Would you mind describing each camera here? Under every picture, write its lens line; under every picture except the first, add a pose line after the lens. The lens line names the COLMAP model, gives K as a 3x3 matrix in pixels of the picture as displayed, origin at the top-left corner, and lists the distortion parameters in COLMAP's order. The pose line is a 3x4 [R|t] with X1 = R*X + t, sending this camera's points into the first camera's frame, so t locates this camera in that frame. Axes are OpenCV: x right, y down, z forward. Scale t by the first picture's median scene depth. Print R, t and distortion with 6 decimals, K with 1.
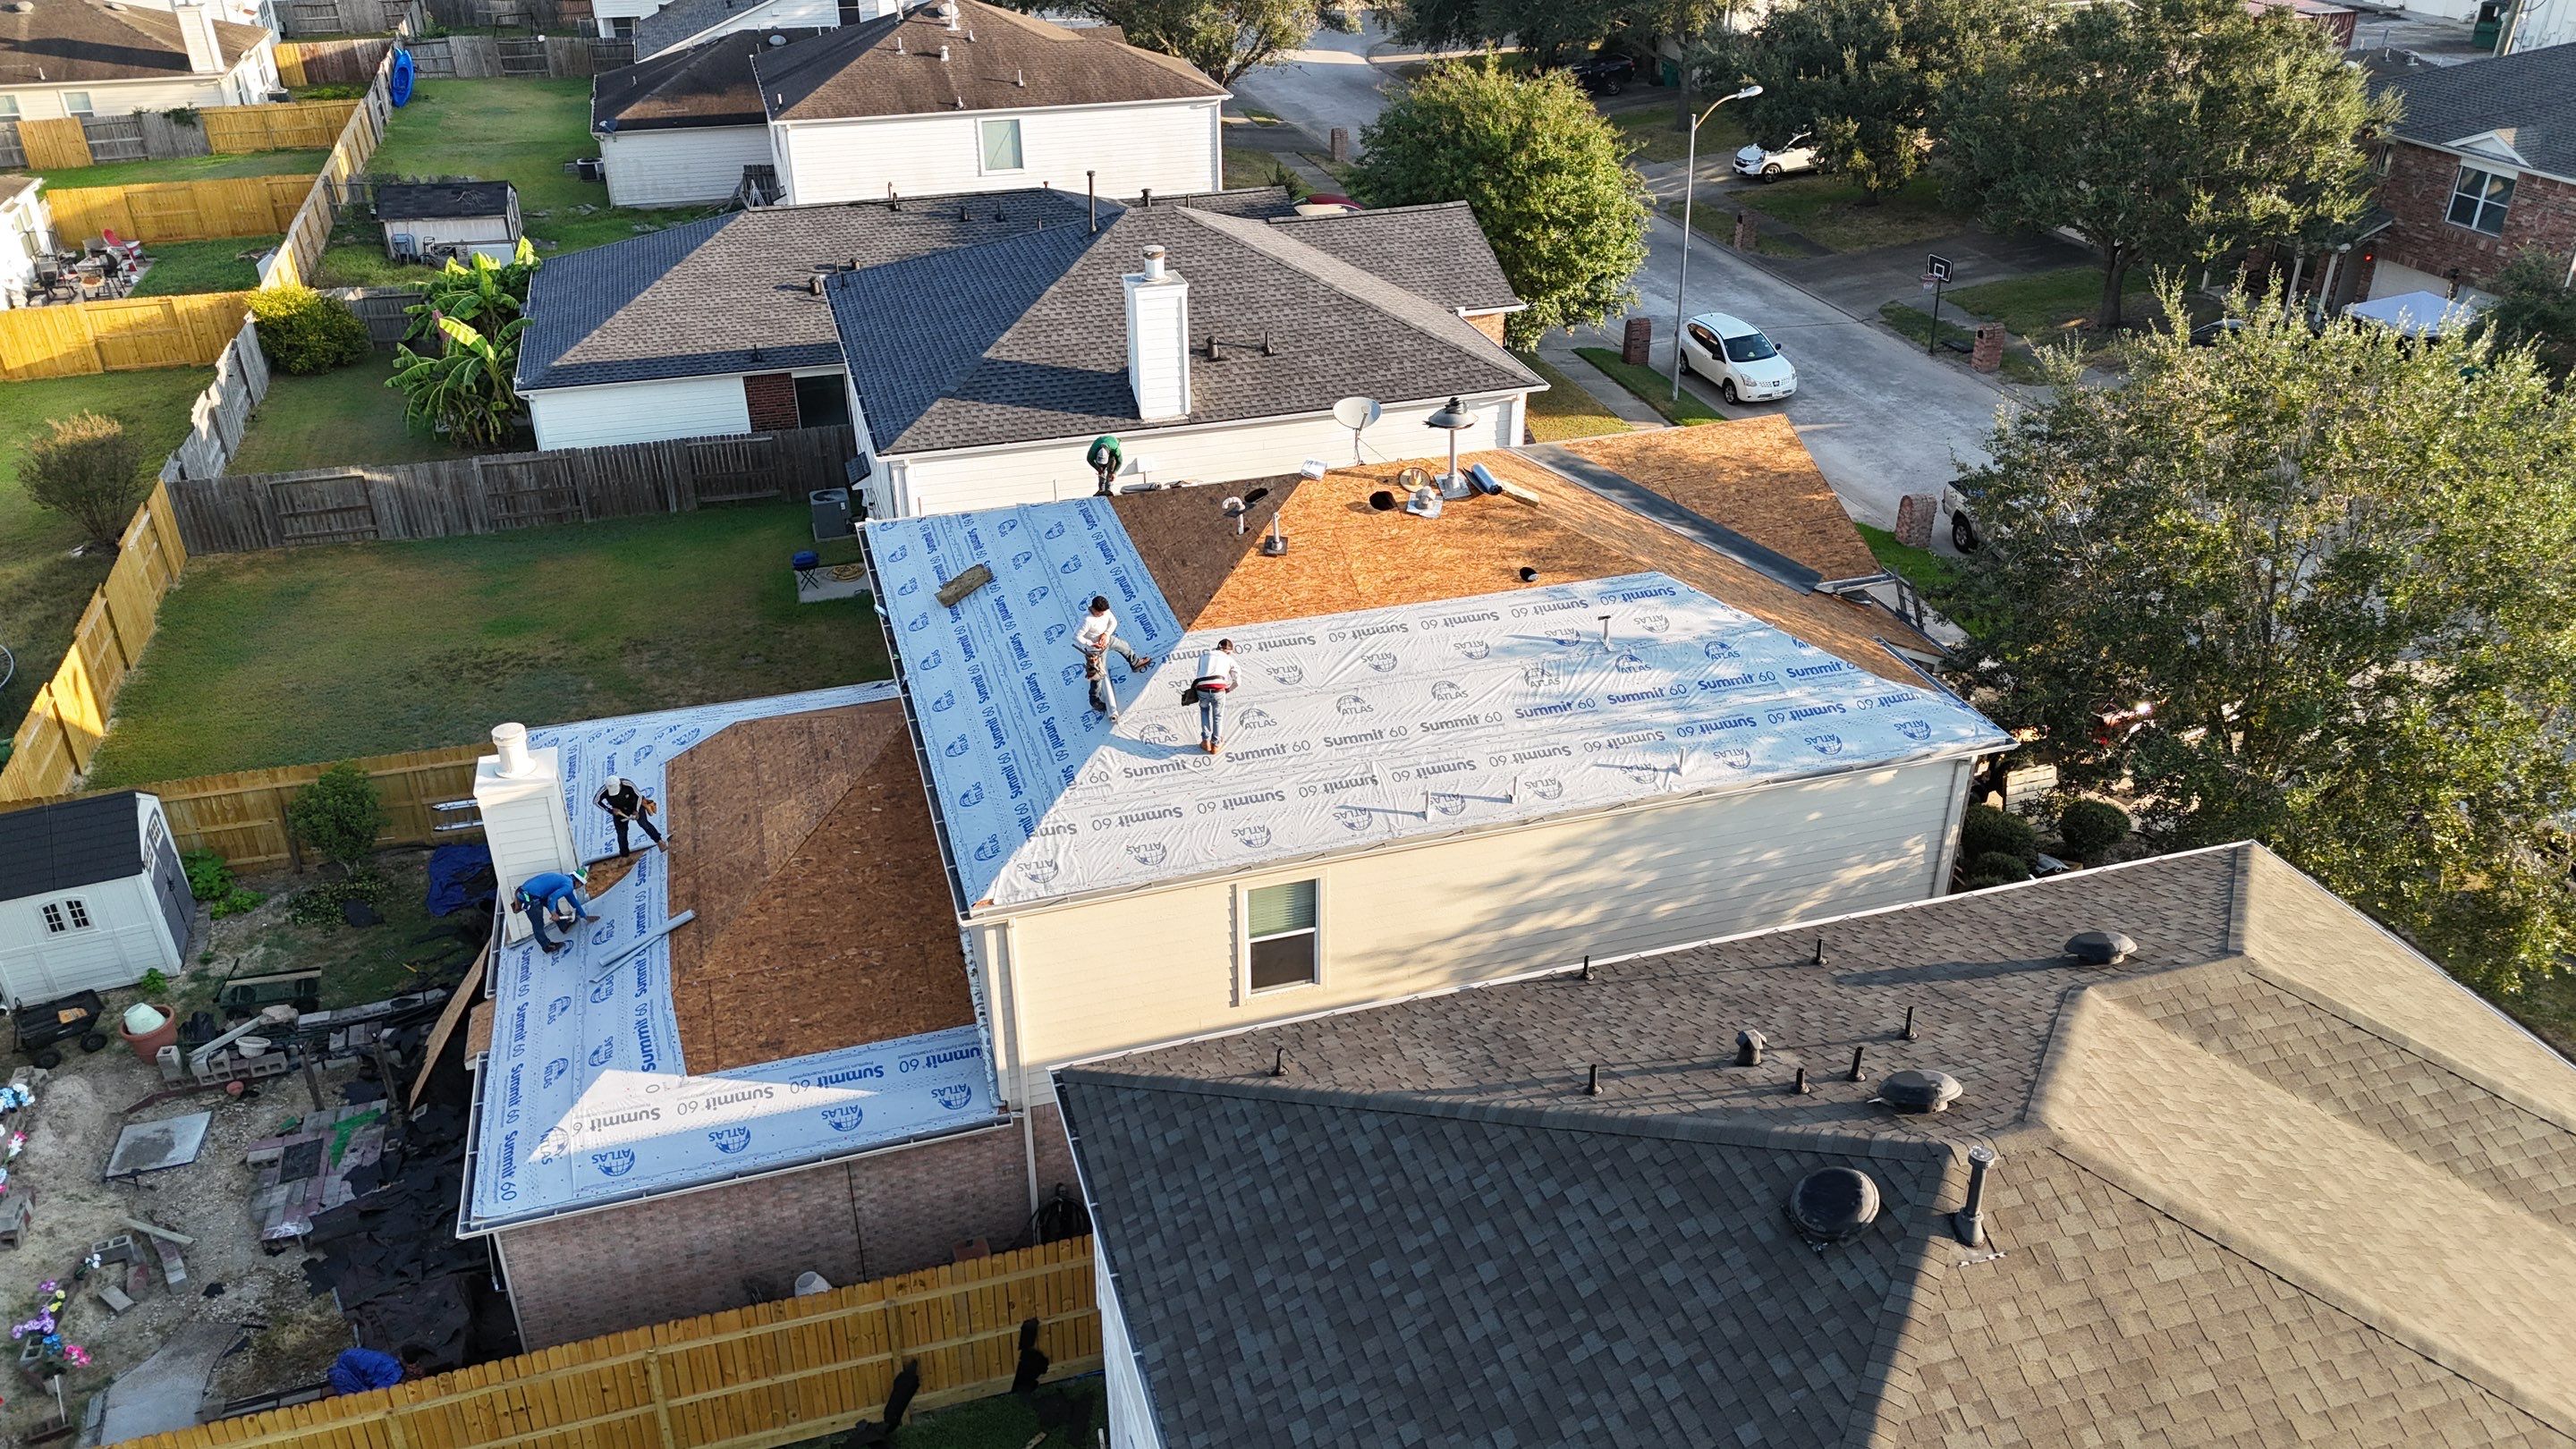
lens RADIAL K [[1874.9, 0, 1293.3], [0, 1874.9, 729.1], [0, 0, 1]] dist [0.066883, -0.050166]
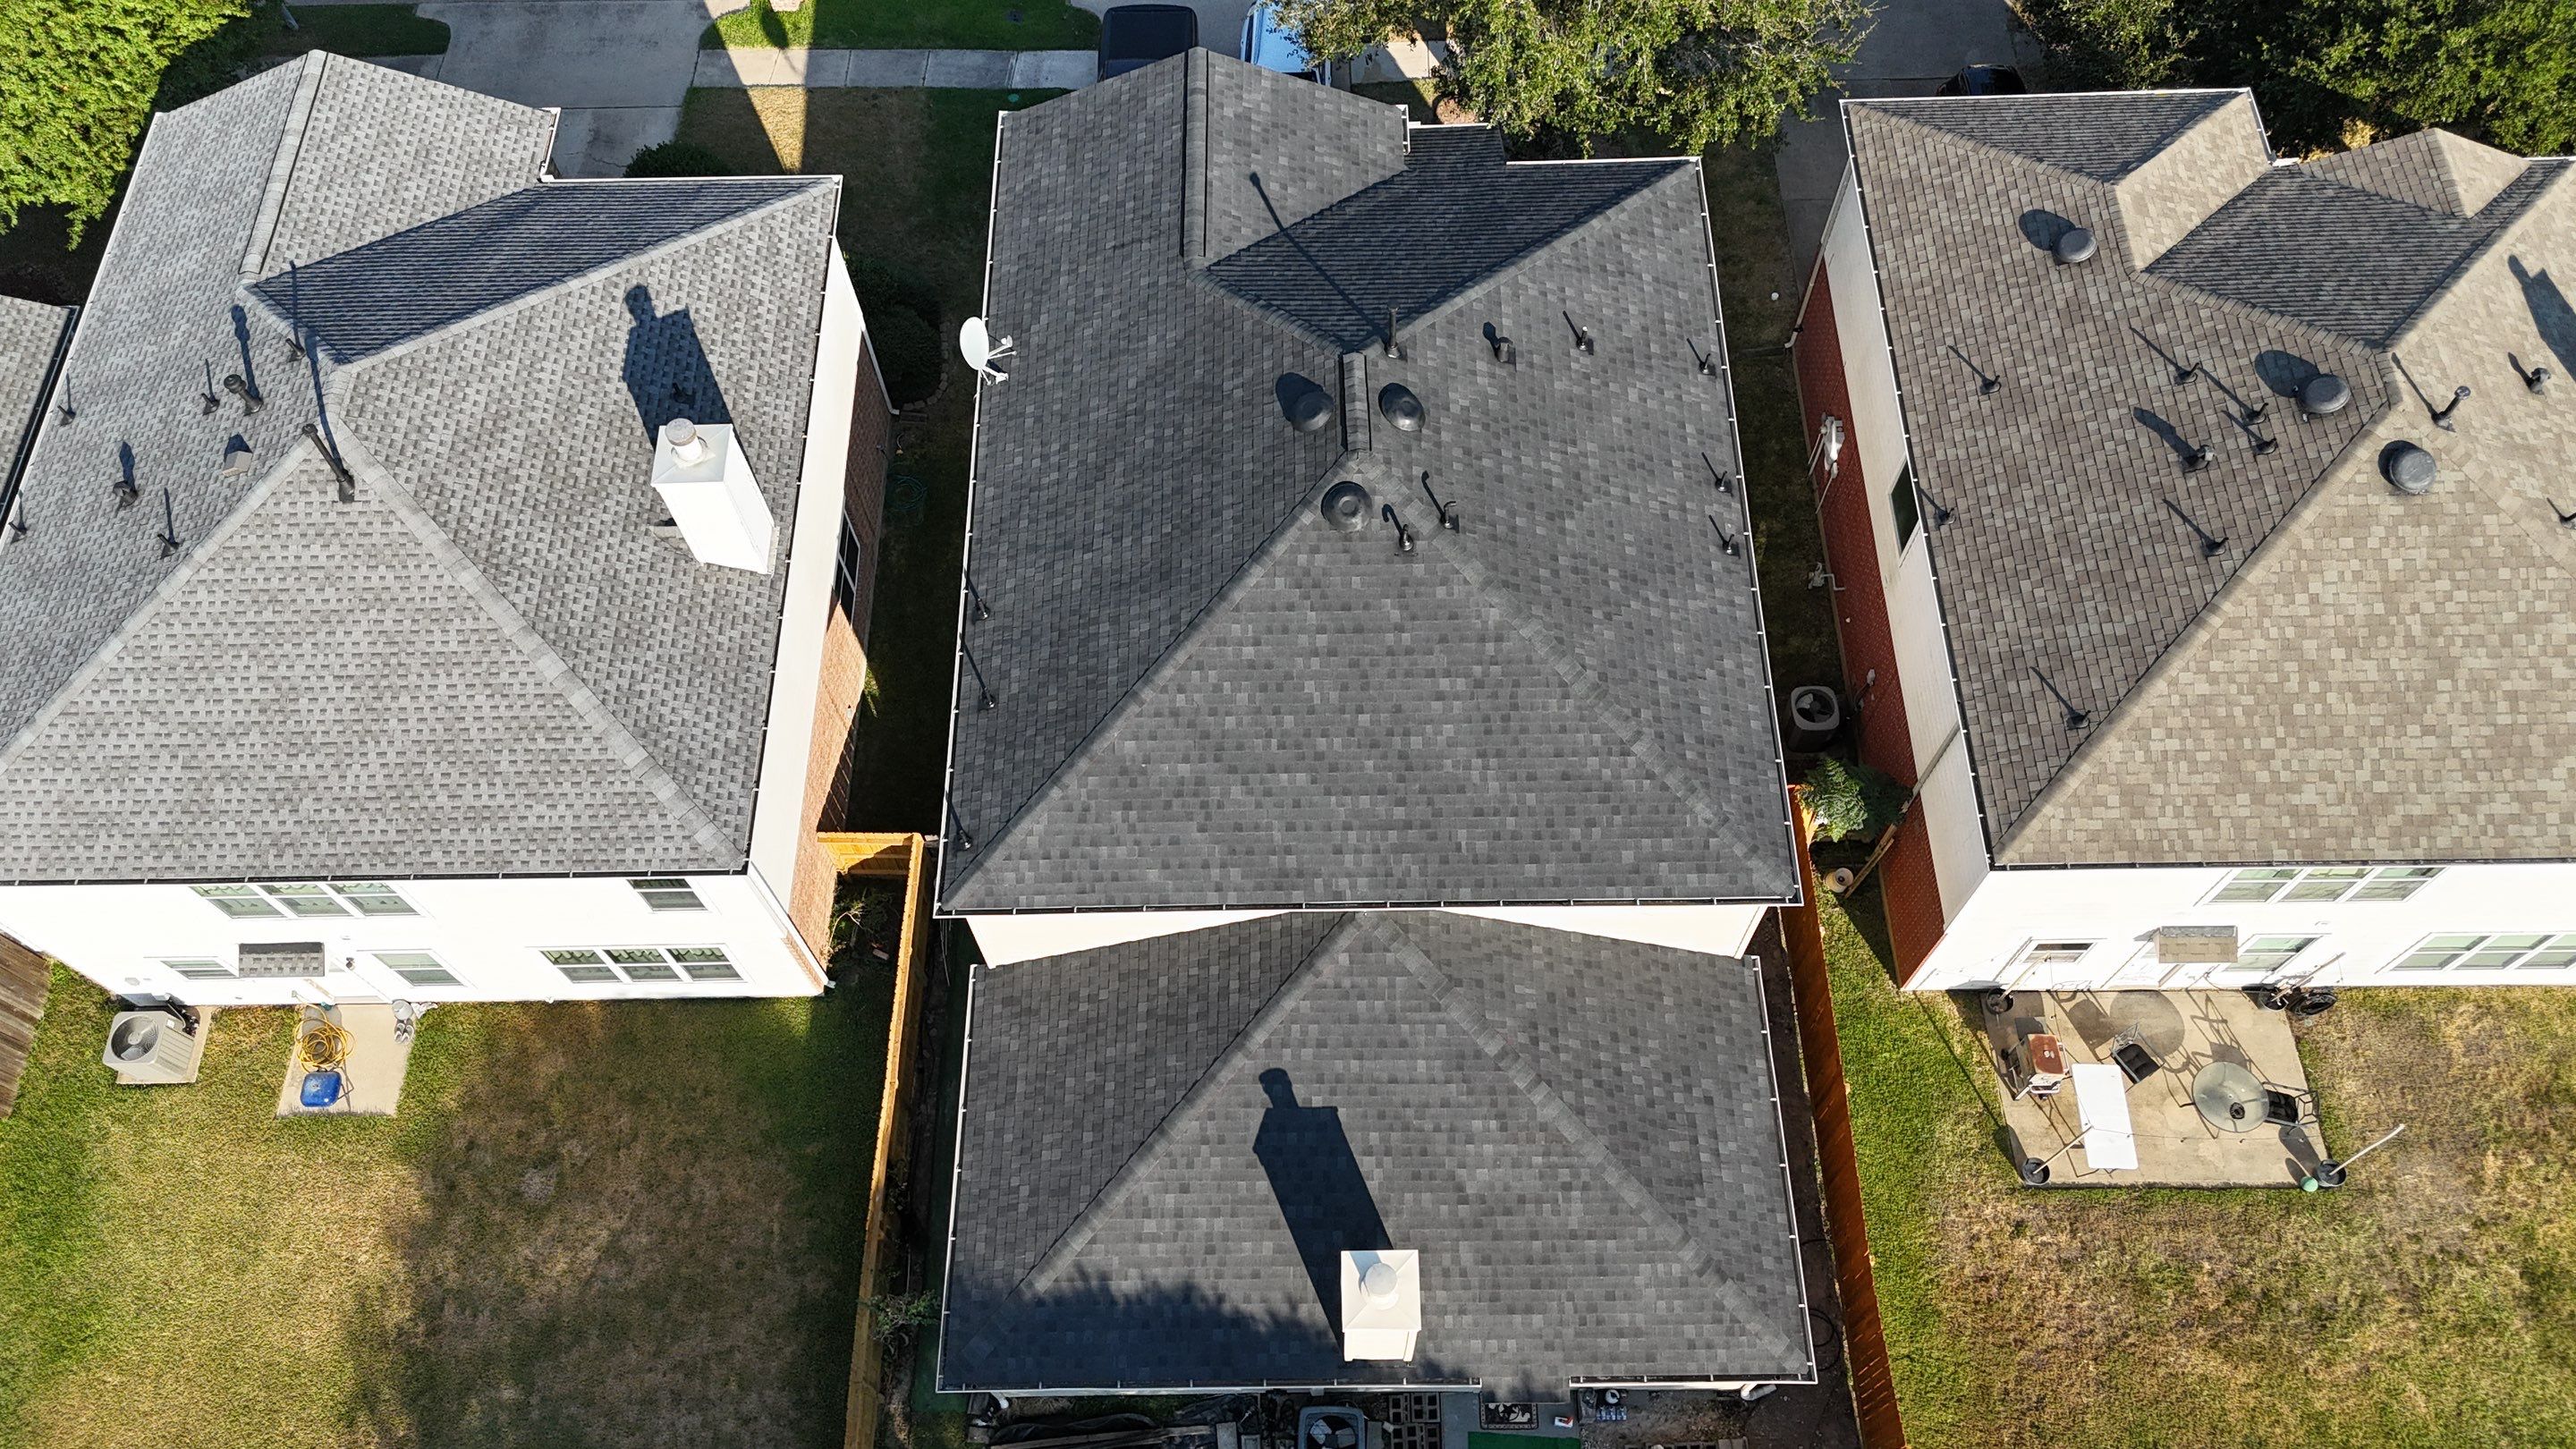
lens RADIAL K [[1874.9, 0, 1293.3], [0, 1874.9, 729.1], [0, 0, 1]] dist [0.066883, -0.050166]
pose [[0.283988, -0.848661, 0.446234, -0.552729], [0.480231, 0.528708, 0.699890, -0.745357], [-0.829897, 0.015534, 0.557700, 0.450642]]
